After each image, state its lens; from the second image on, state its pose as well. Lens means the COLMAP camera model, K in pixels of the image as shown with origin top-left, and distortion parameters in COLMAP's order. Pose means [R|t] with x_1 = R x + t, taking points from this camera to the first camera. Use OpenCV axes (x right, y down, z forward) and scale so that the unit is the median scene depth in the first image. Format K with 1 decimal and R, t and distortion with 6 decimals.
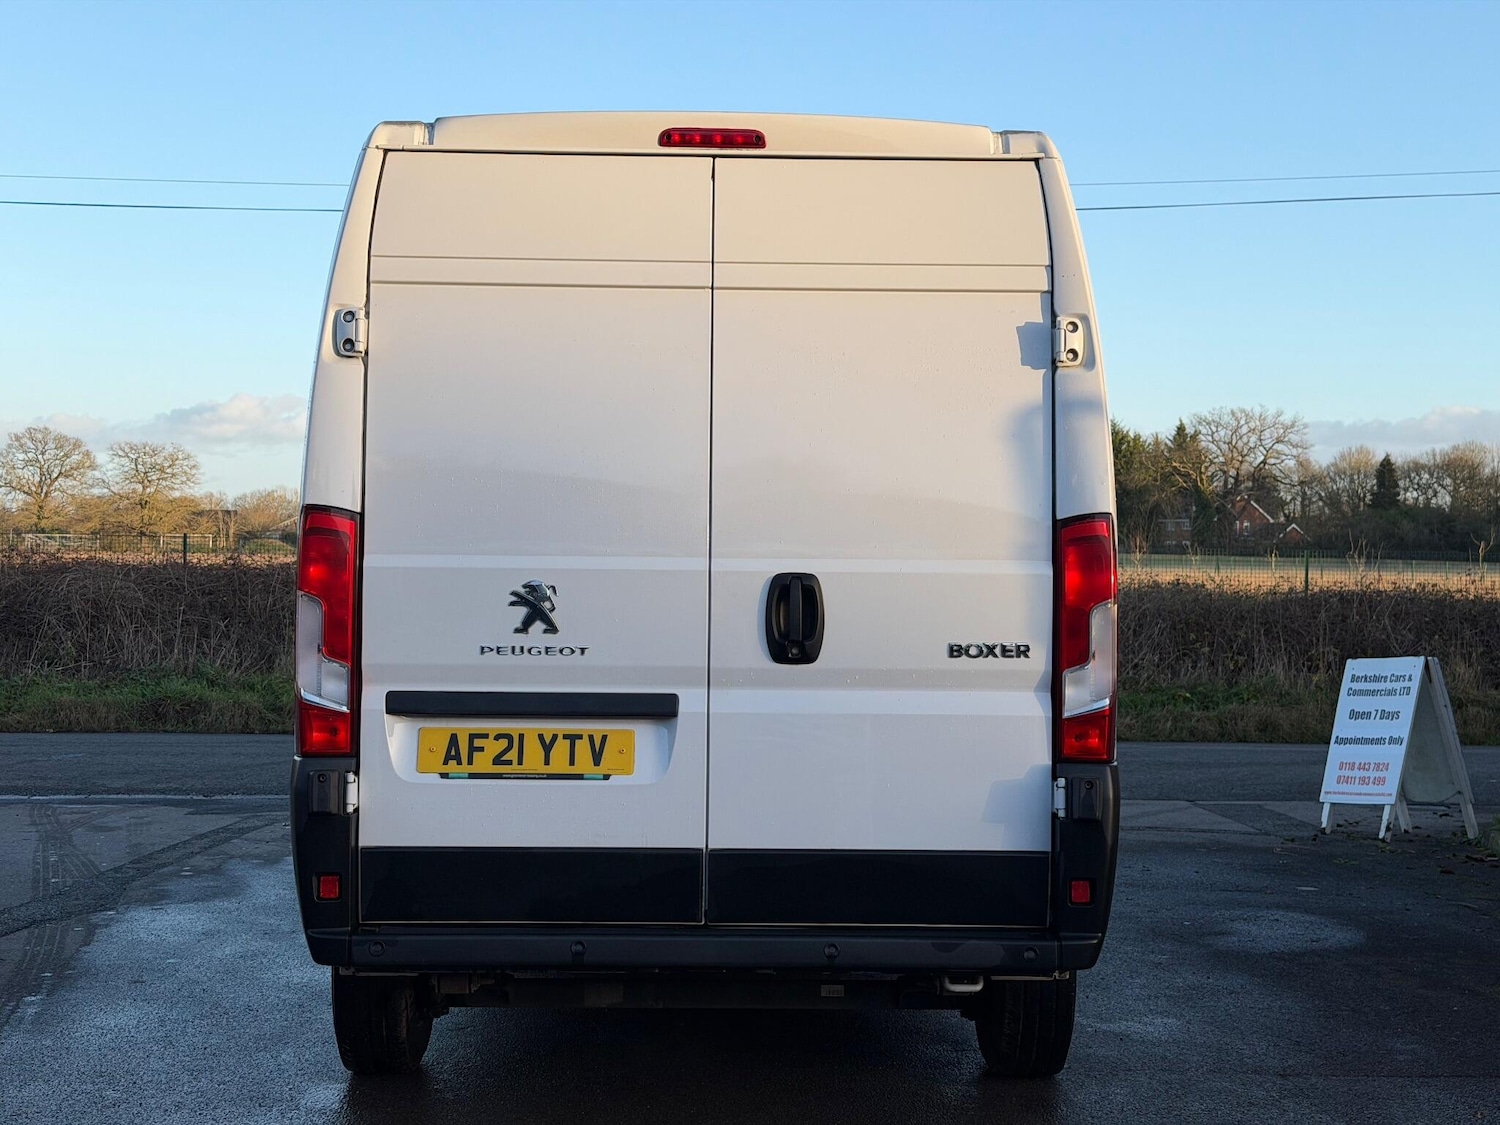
lens RADIAL K [[2065.1, 0, 758.8], [0, 2065.1, 560.4], [0, 0, 1]] dist [0.186367, -0.386949]
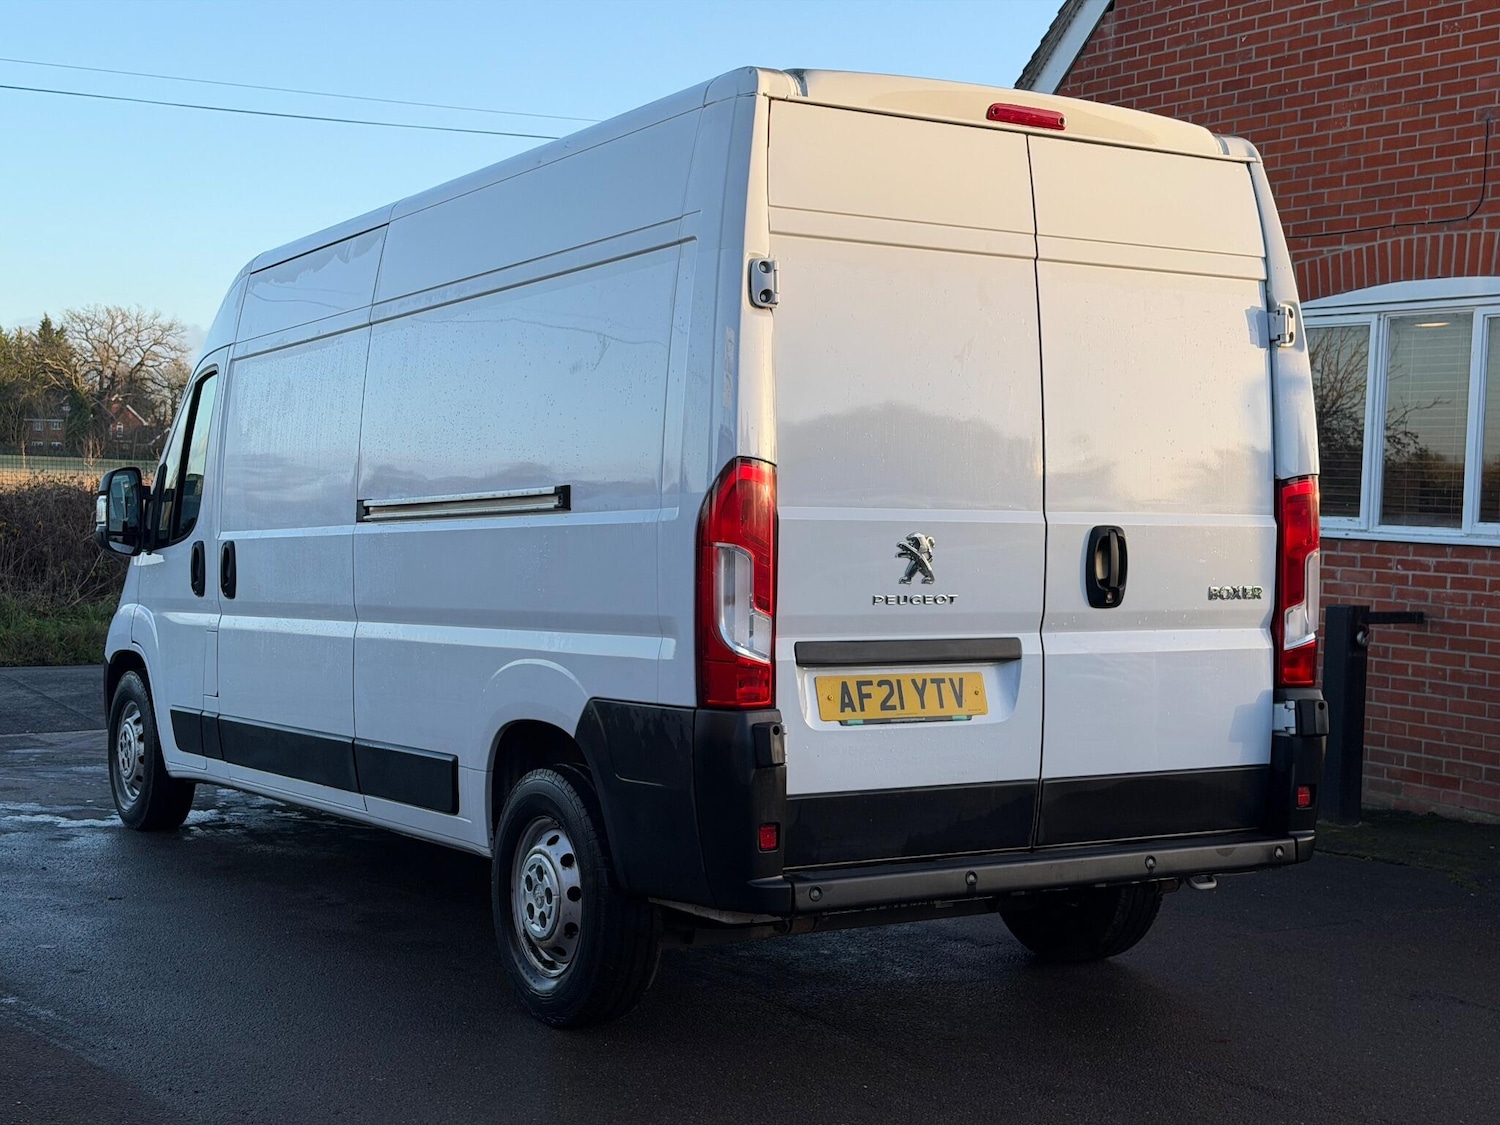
lens RADIAL K [[2065.3, 0, 741.2], [0, 2065.3, 565.7], [0, 0, 1]] dist [0.196026, -0.432475]
pose [[0.859896, -0.008475, 0.510399, -0.711242], [-0.016516, 0.998877, 0.044411, -0.018483], [-0.510203, -0.046619, 0.858790, 0.148883]]
